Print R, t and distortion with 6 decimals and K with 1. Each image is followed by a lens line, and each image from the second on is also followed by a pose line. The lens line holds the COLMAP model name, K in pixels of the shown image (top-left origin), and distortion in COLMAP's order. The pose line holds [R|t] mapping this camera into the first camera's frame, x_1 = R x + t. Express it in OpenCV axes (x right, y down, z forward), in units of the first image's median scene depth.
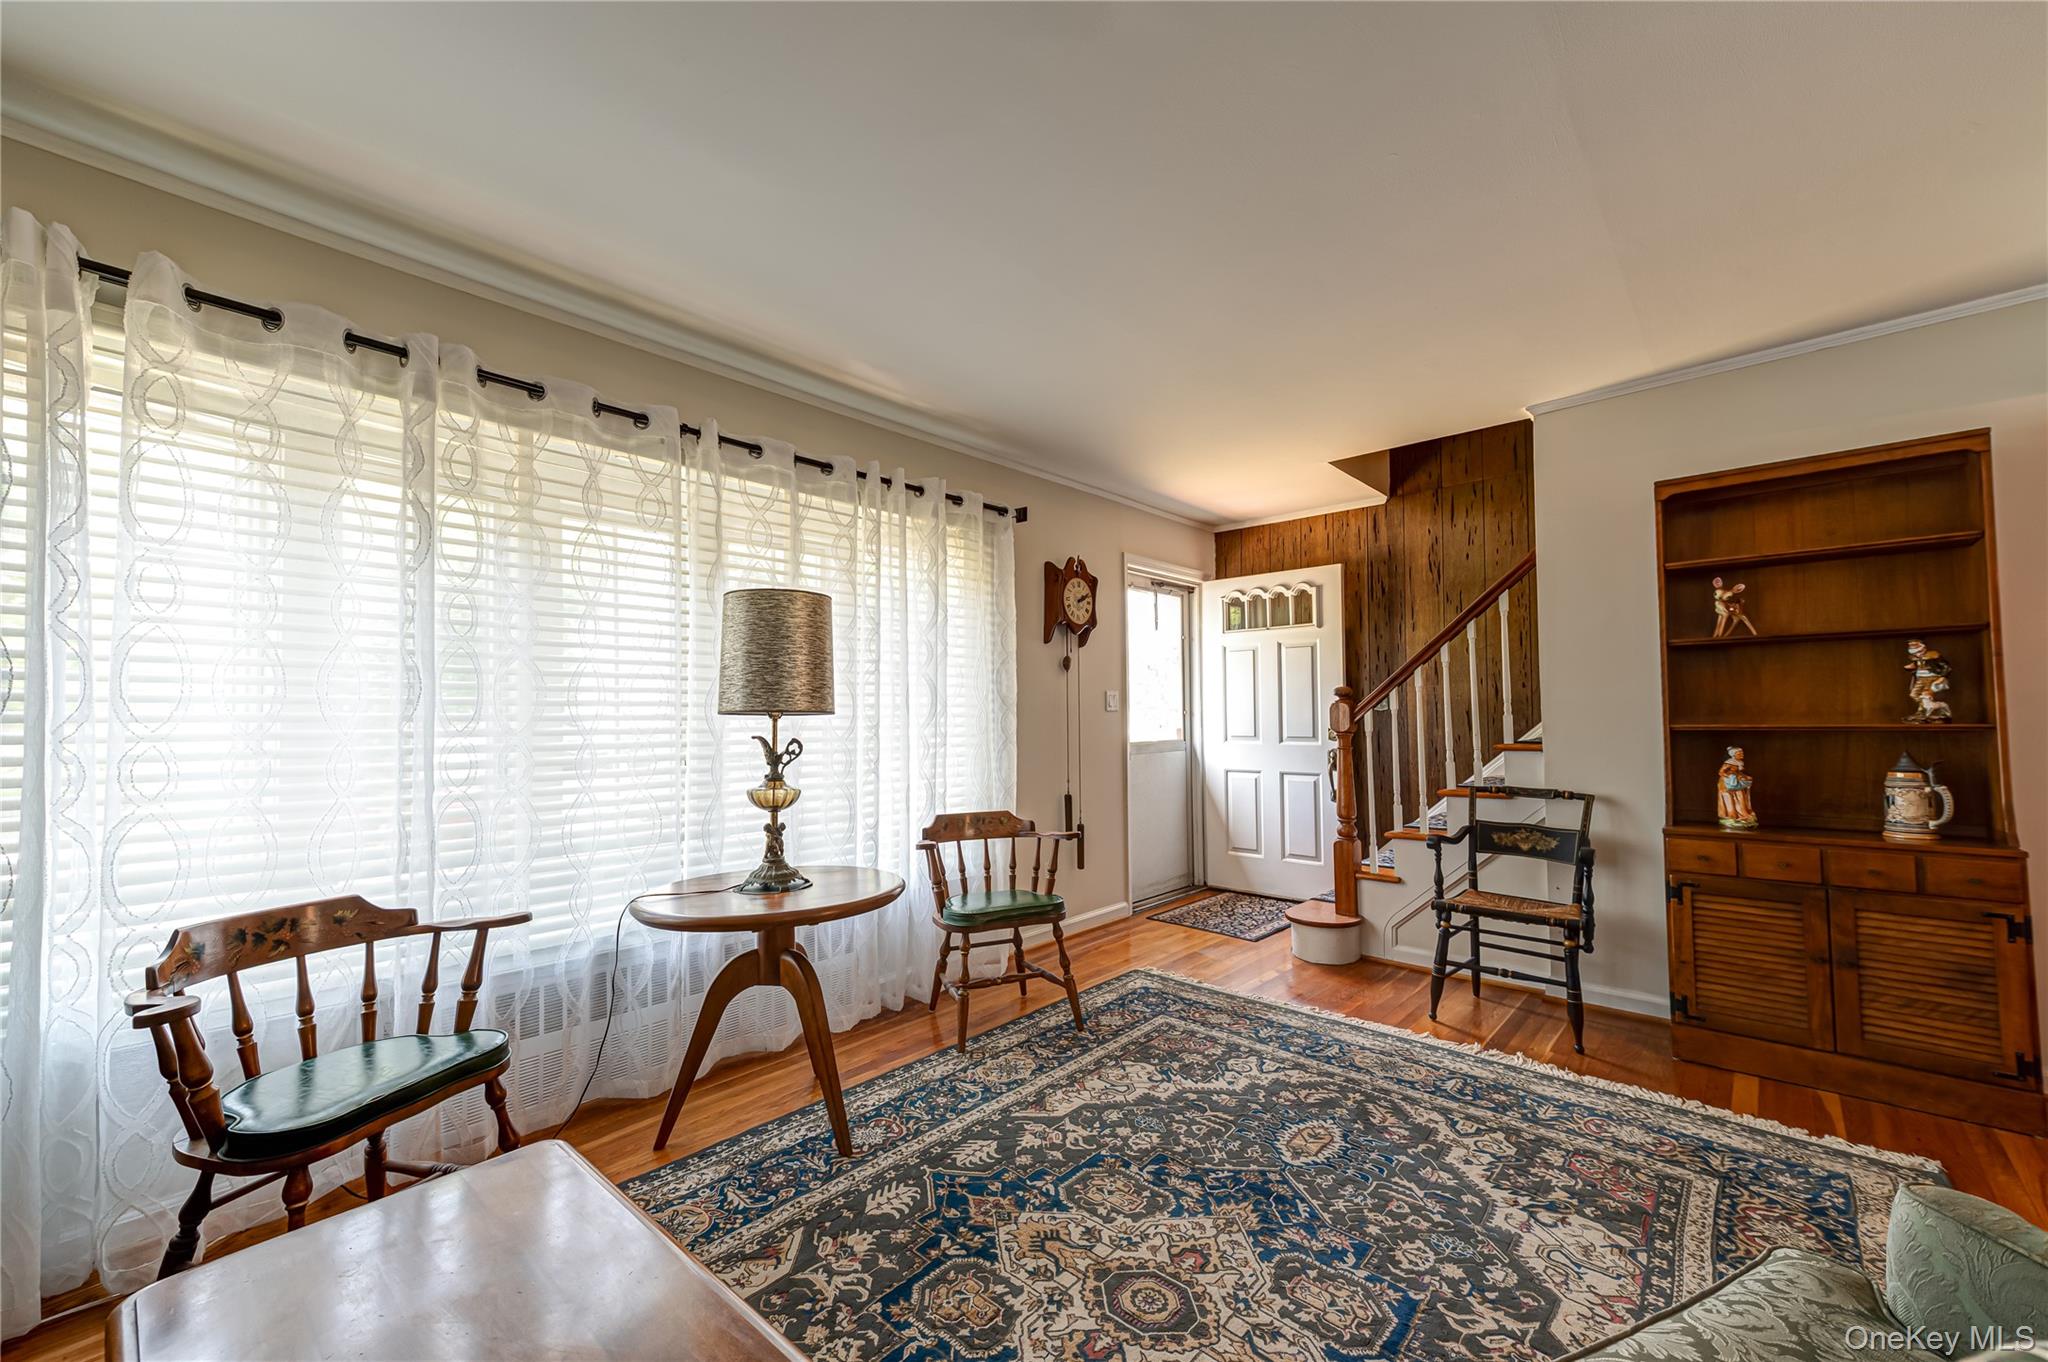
lens RADIAL K [[802.0, 0, 1019.6], [0, 802.0, 692.0], [0, 0, 1]] dist [0.016089, -0.000274]
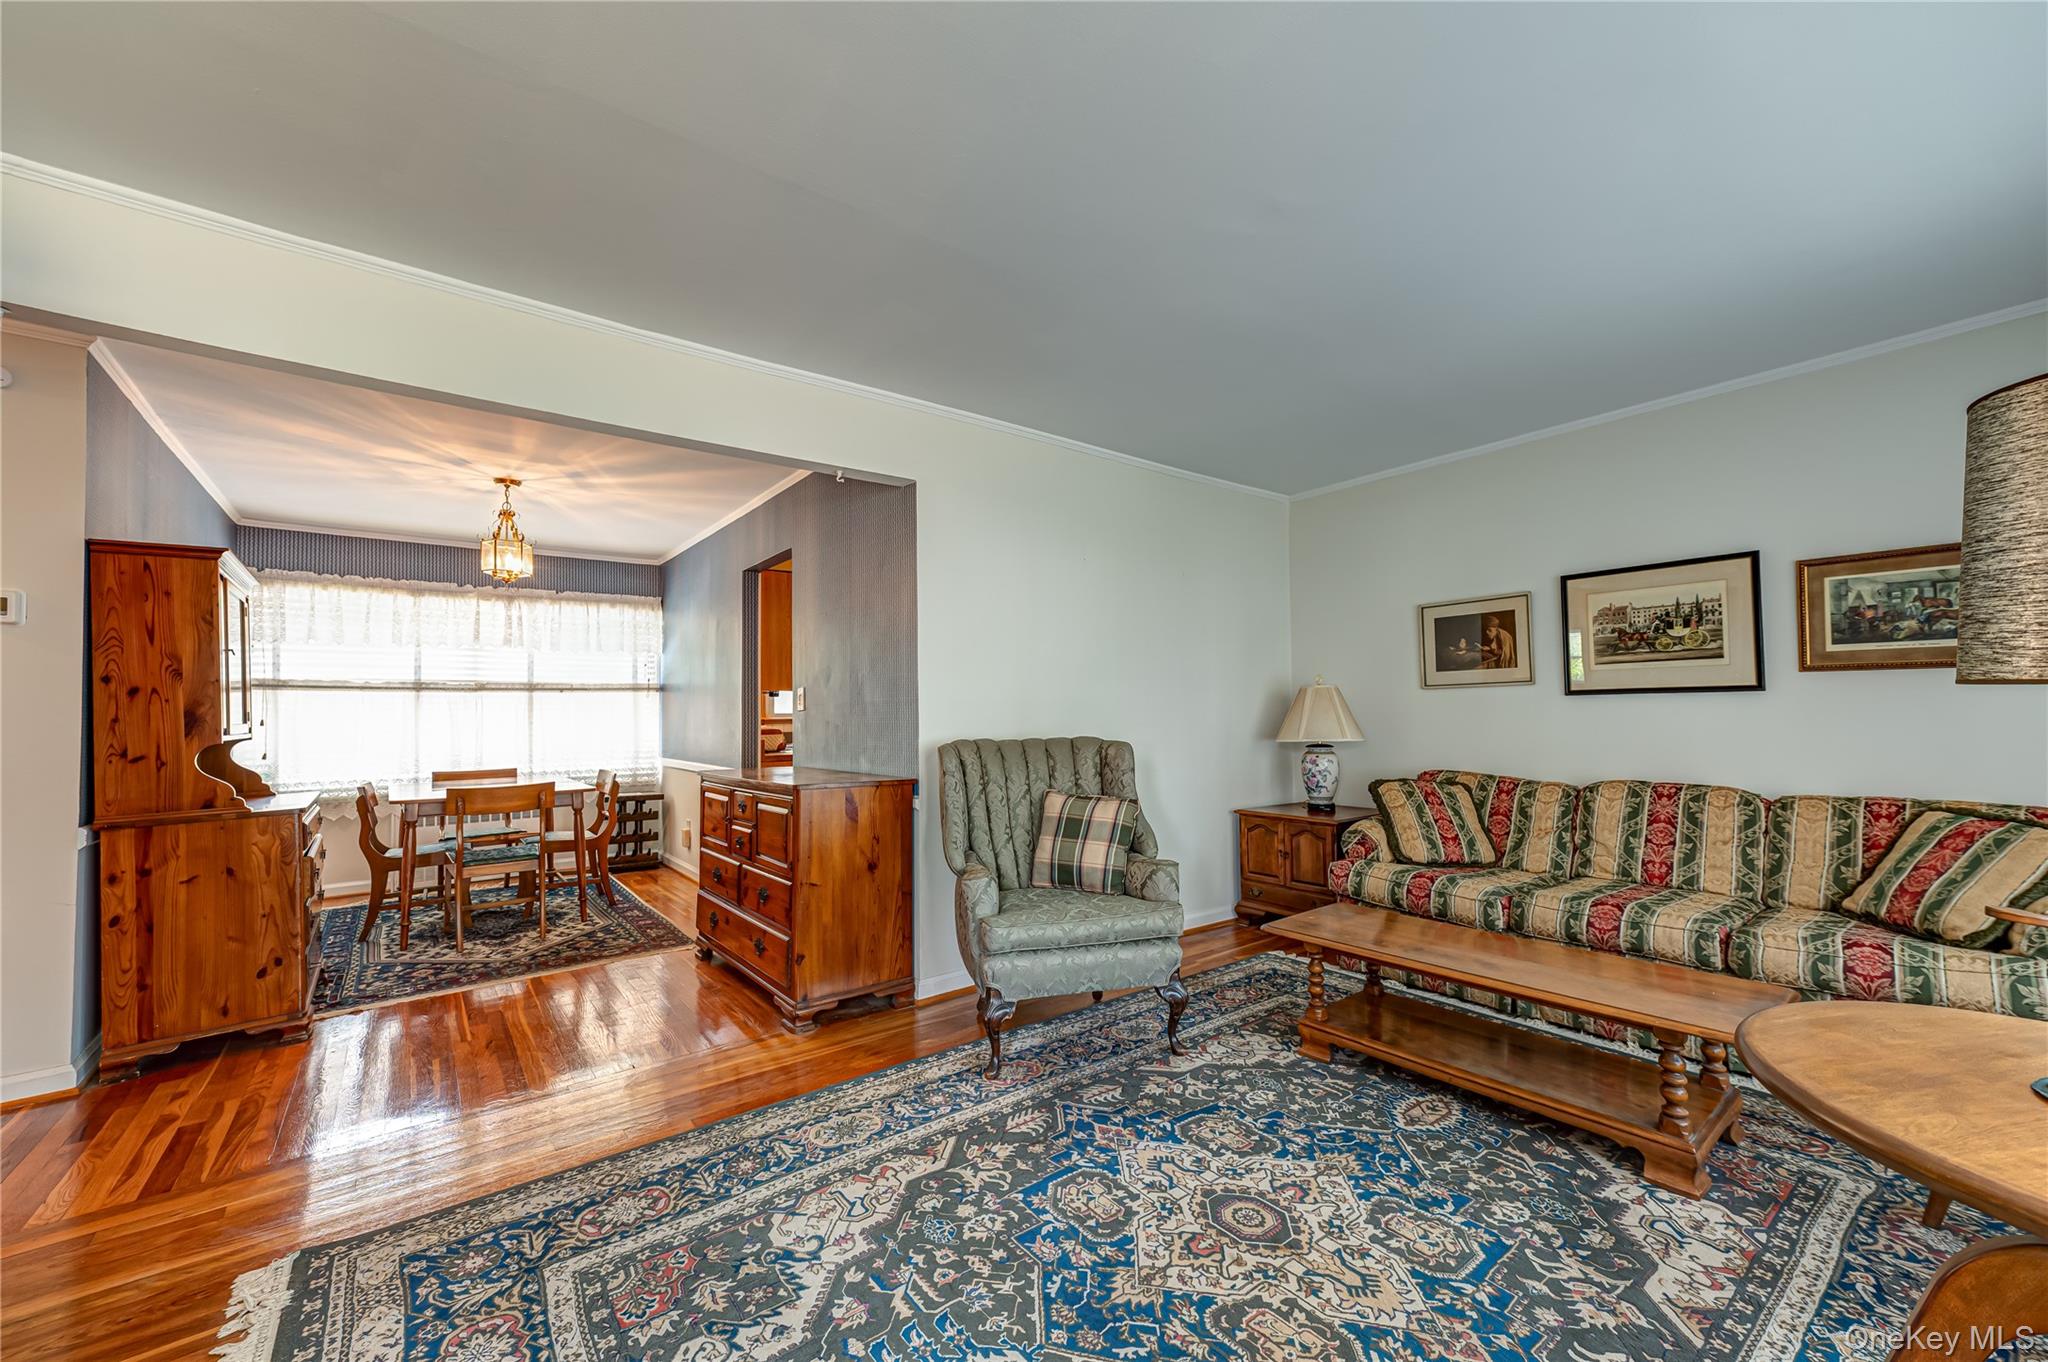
lens RADIAL K [[802.0, 0, 1019.6], [0, 802.0, 692.0], [0, 0, 1]] dist [0.016089, -0.000274]
pose [[-0.984534, 0.025187, 0.173373, 0.182002], [0.015475, 0.998246, -0.057140, 0.048429], [-0.174508, -0.053574, -0.983197, 1.543055]]
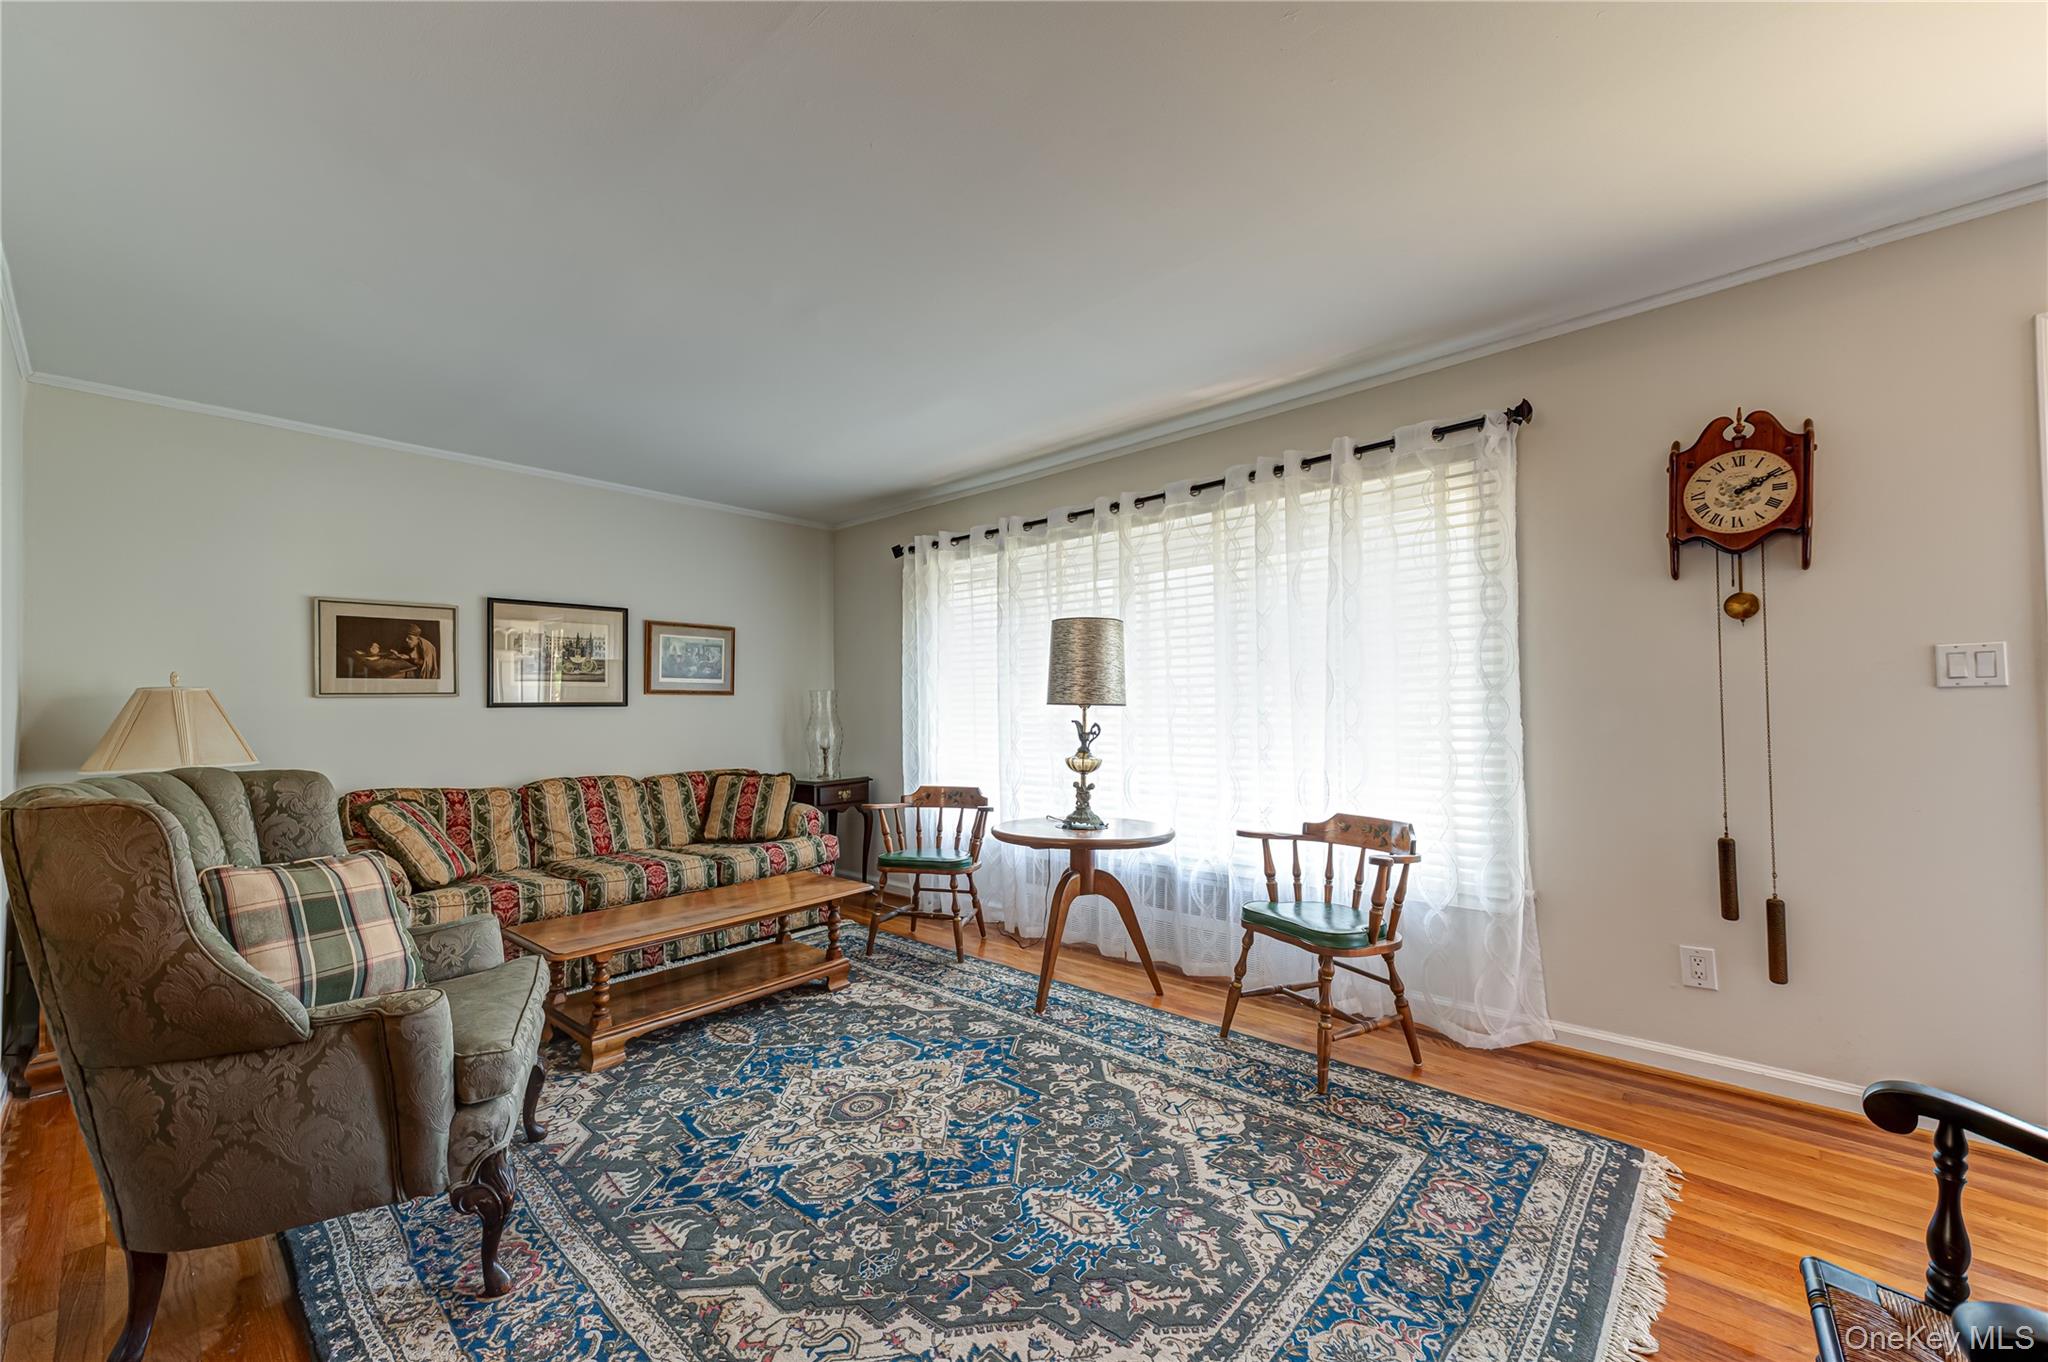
lens RADIAL K [[802.0, 0, 1019.6], [0, 802.0, 692.0], [0, 0, 1]] dist [0.016089, -0.000274]
pose [[0.012326, -0.013047, -0.999839, 1.144420], [0.042878, 0.999002, -0.012508, 0.017917], [0.999004, -0.042717, 0.012873, 0.904389]]
